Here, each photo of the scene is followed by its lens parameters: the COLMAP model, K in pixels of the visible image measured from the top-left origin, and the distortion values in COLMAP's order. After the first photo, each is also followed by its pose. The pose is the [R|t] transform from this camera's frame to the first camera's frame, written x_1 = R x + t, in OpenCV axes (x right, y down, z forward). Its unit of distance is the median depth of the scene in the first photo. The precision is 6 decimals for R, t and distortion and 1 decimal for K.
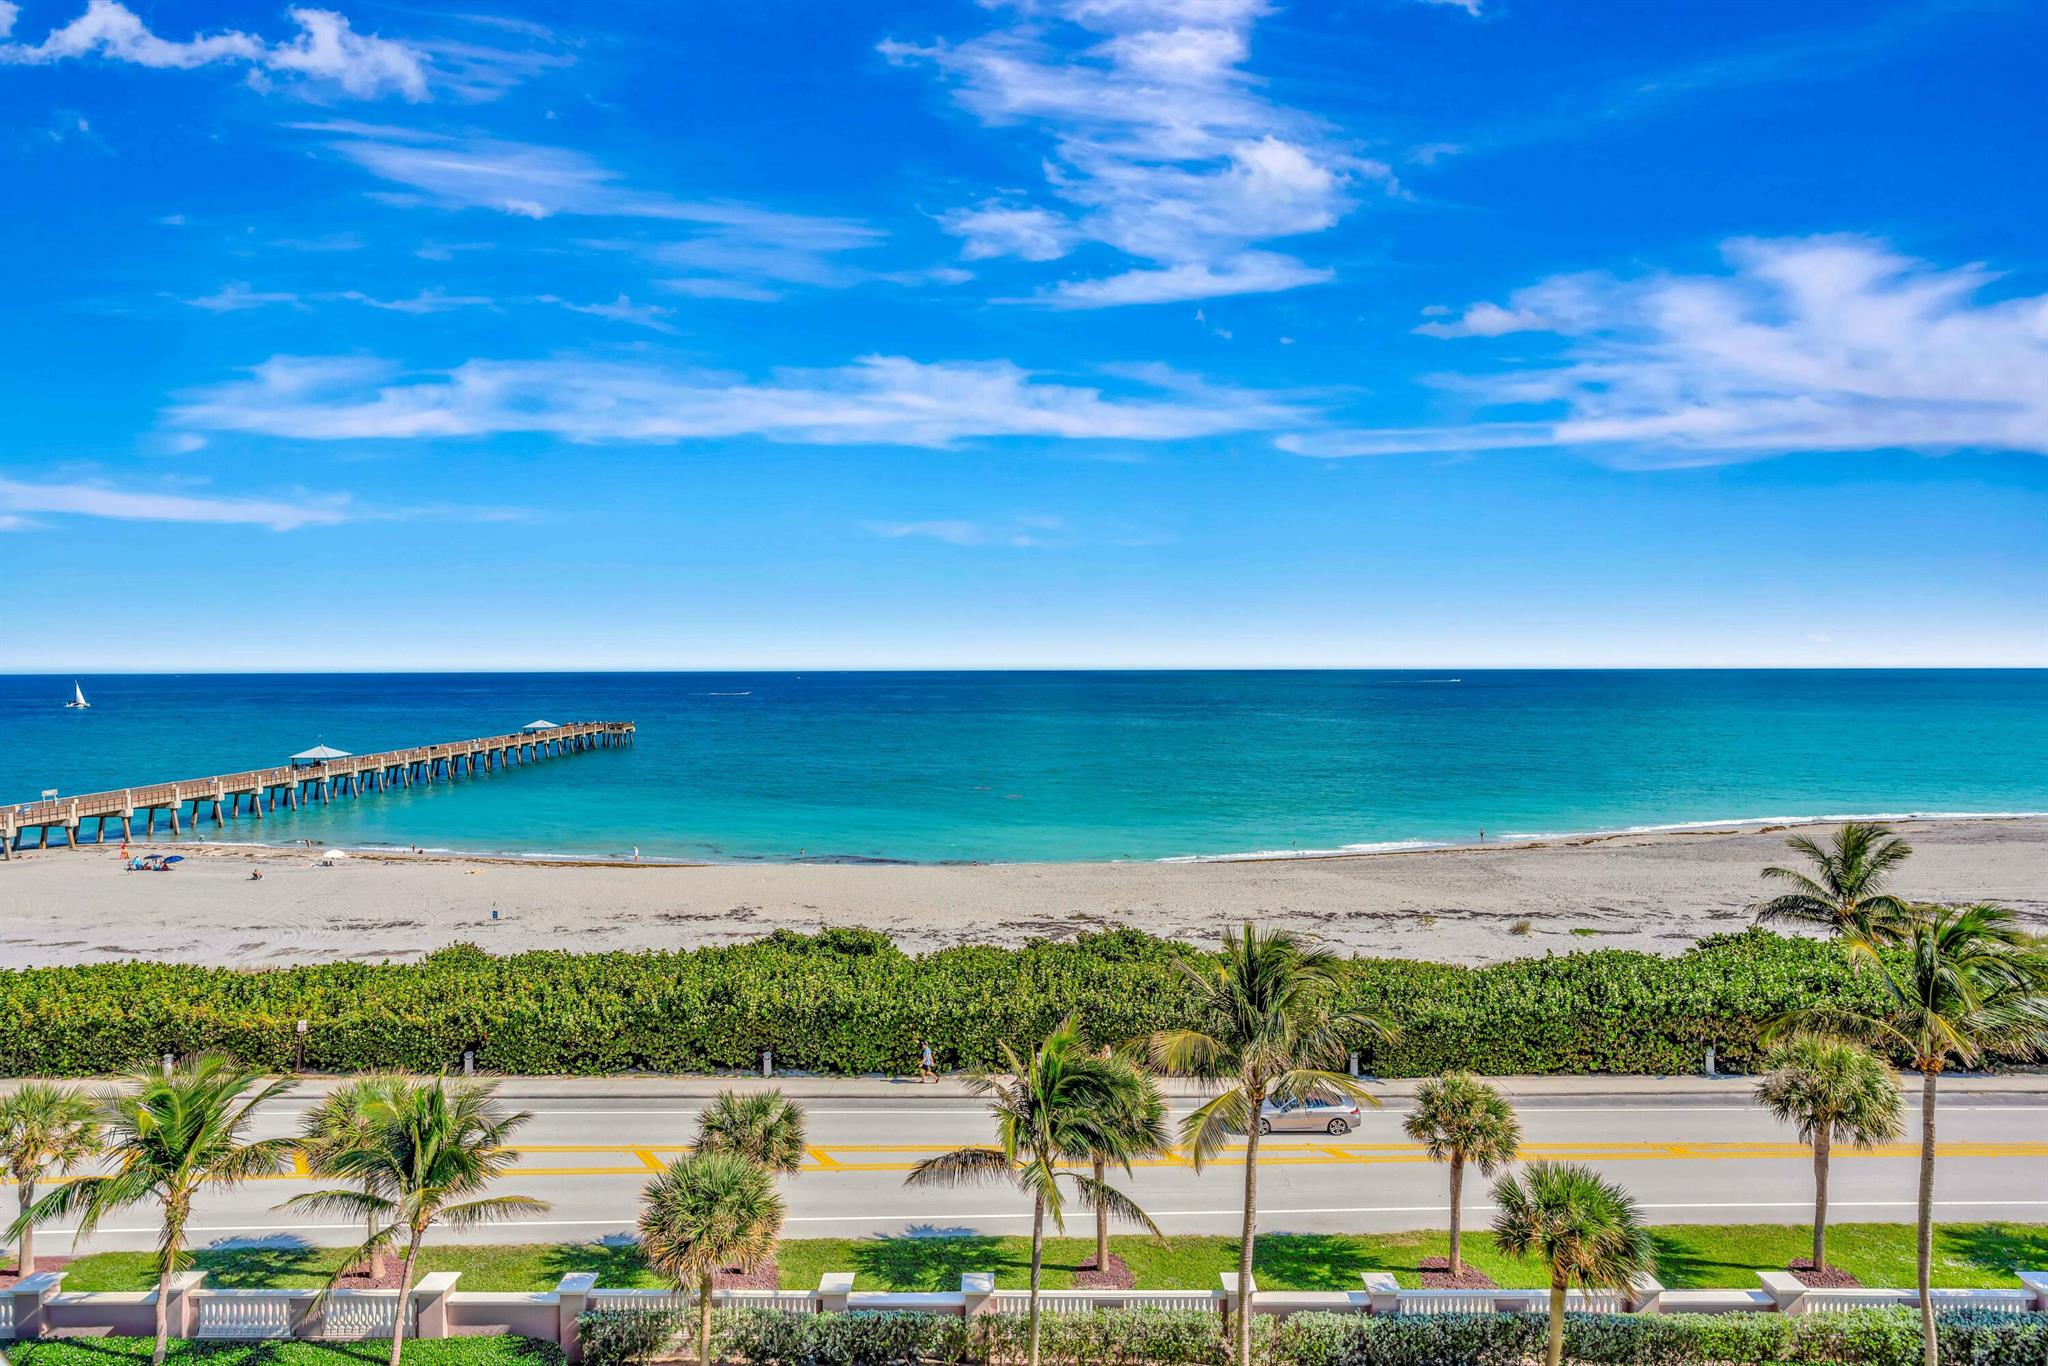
lens RADIAL K [[1090.3, 0, 1024.0], [0, 1090.3, 683.0], [0, 0, 1]] dist [-0.004351, 0.001653]
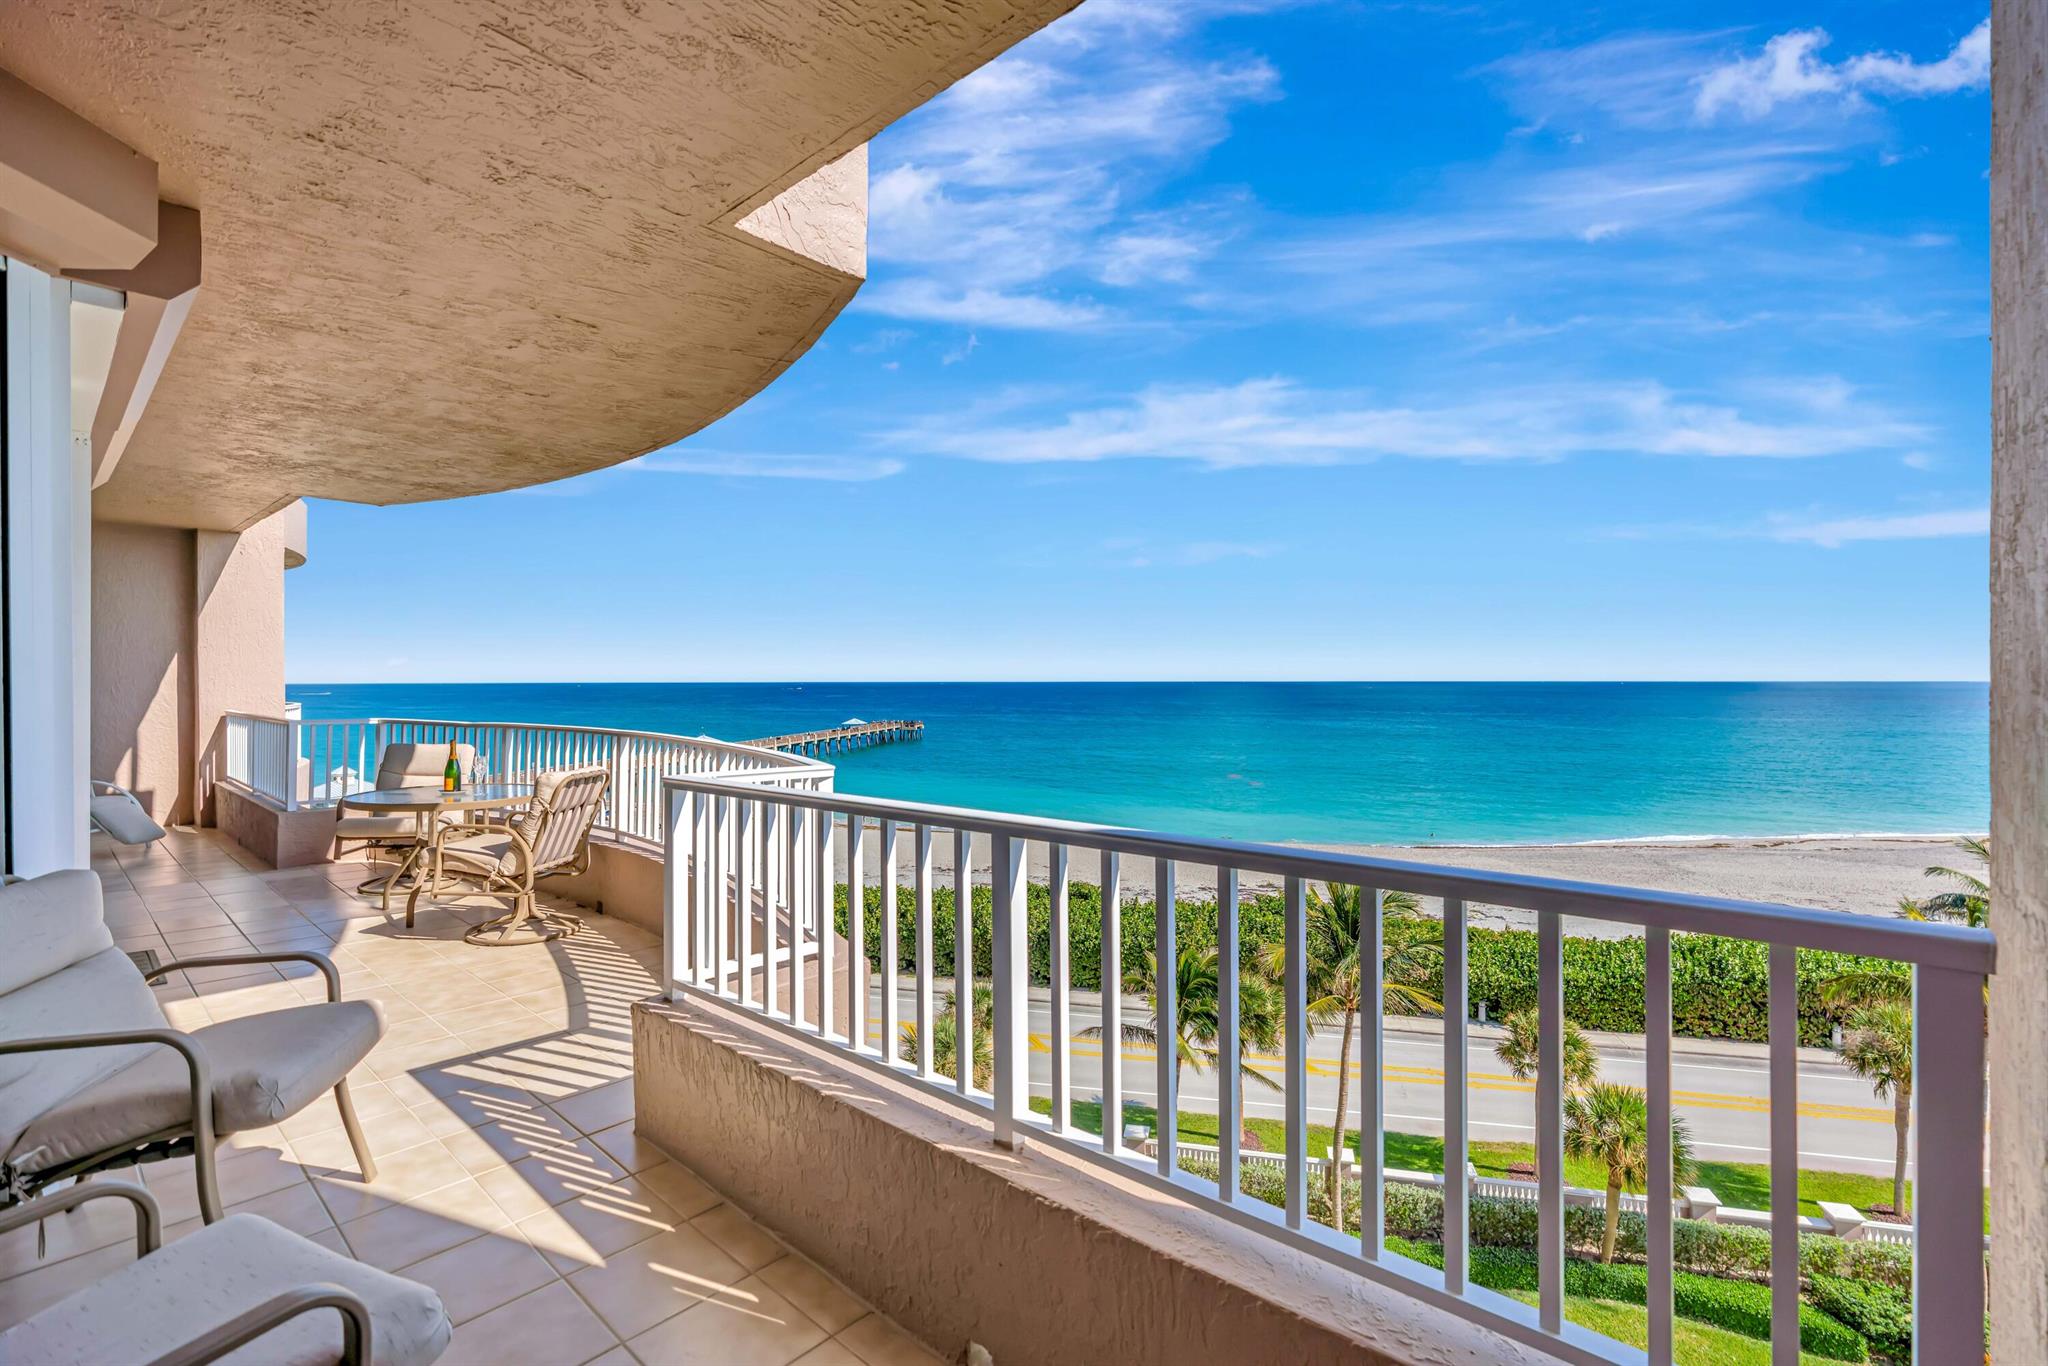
lens RADIAL K [[921.9, 0, 1024.0], [0, 921.9, 683.0], [0, 0, 1]] dist [-0.004662, 0.000863]
pose [[0.971988, 0.003034, -0.235013, 0.055375], [-0.005190, 0.999950, -0.008559, 0.005737], [0.234975, 0.009539, 0.971955, -0.088278]]
